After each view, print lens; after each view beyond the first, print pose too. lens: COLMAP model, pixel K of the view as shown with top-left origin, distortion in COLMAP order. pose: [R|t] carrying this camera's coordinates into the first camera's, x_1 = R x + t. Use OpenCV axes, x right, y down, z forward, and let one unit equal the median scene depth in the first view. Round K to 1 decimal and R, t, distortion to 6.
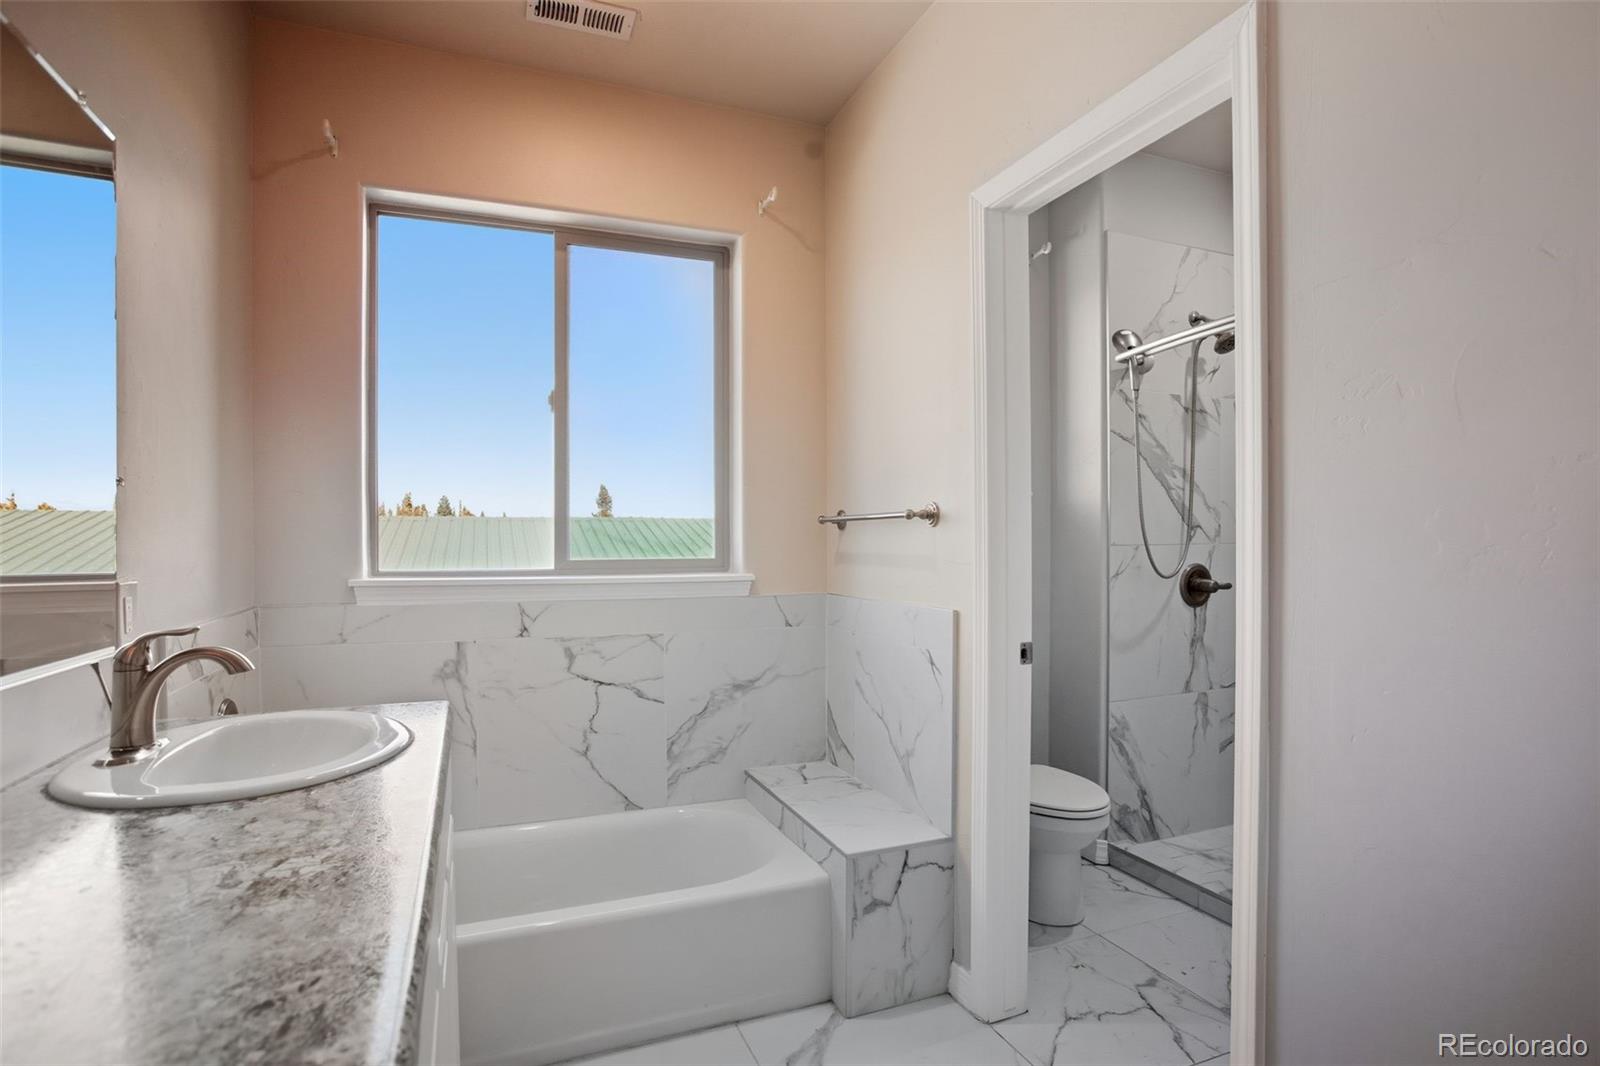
lens RADIAL K [[825.9, 0, 755.7], [0, 825.9, 555.0], [0, 0, 1]] dist [-0.046524, 0.003072]
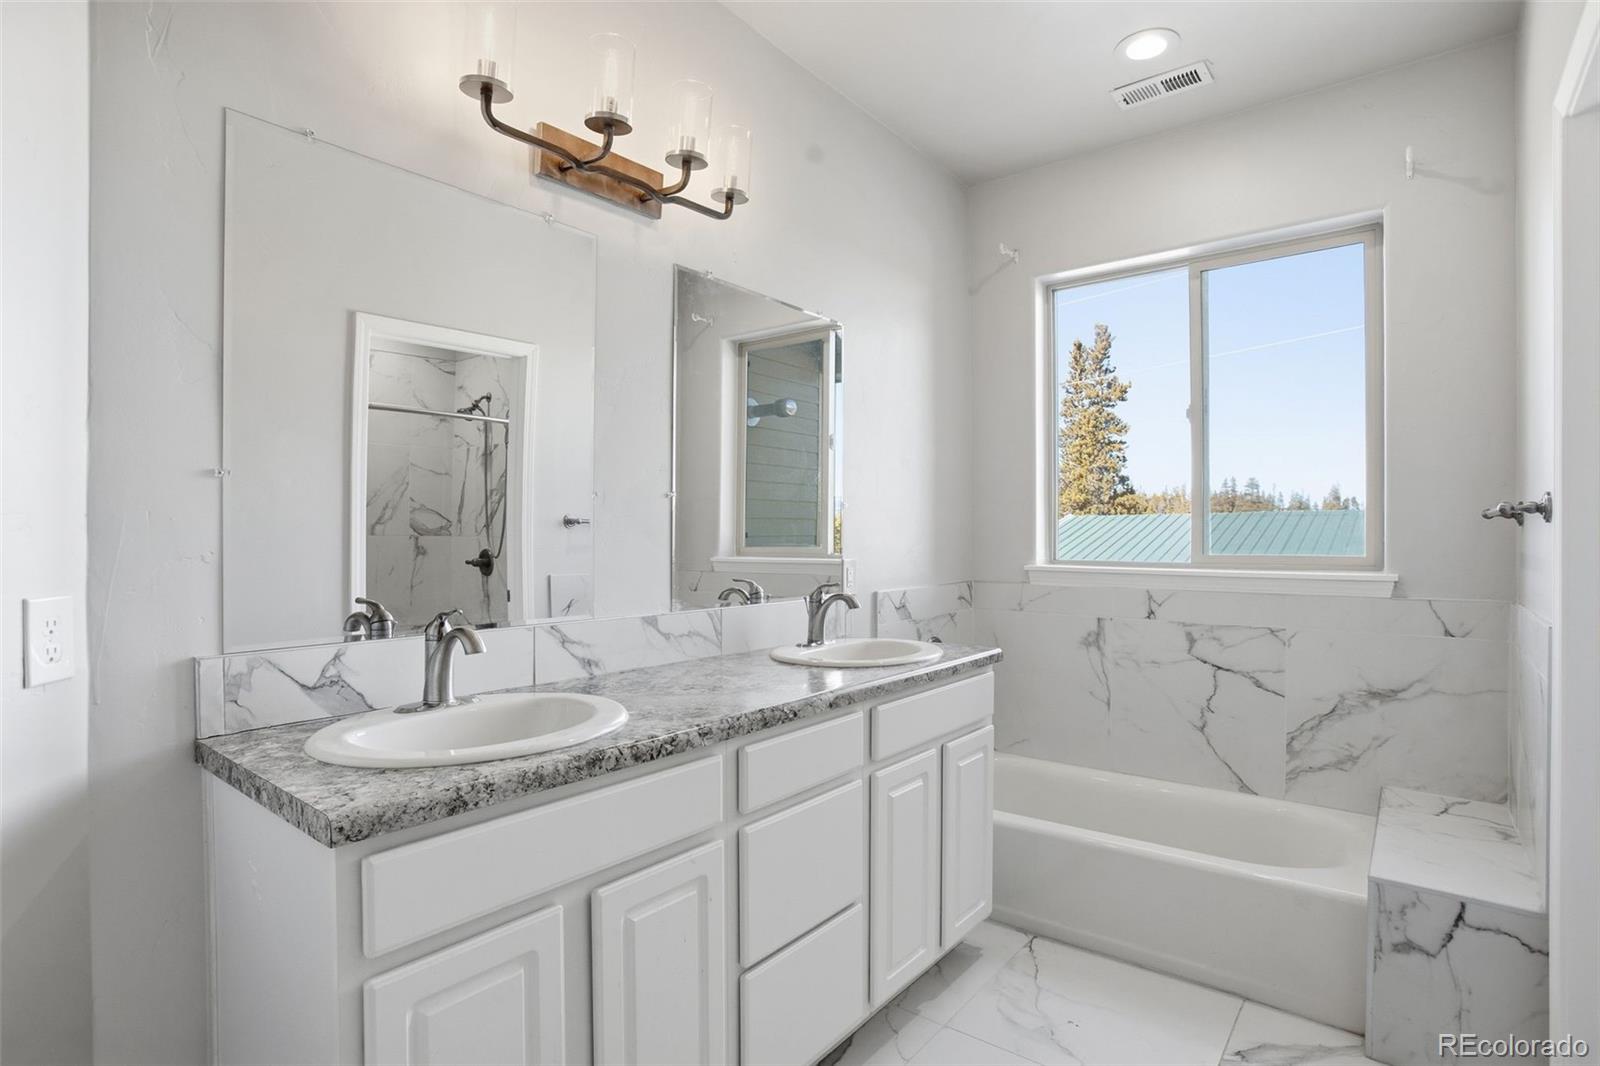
lens RADIAL K [[774.5, 0, 802.2], [0, 774.5, 536.0], [0, 0, 1]] dist [-0.005055, 0.001982]
pose [[0.517489, 0.000324, -0.855690, 0.443690], [-0.014135, 0.999867, -0.008170, -0.003437], [0.855573, 0.016323, 0.517425, -0.008014]]
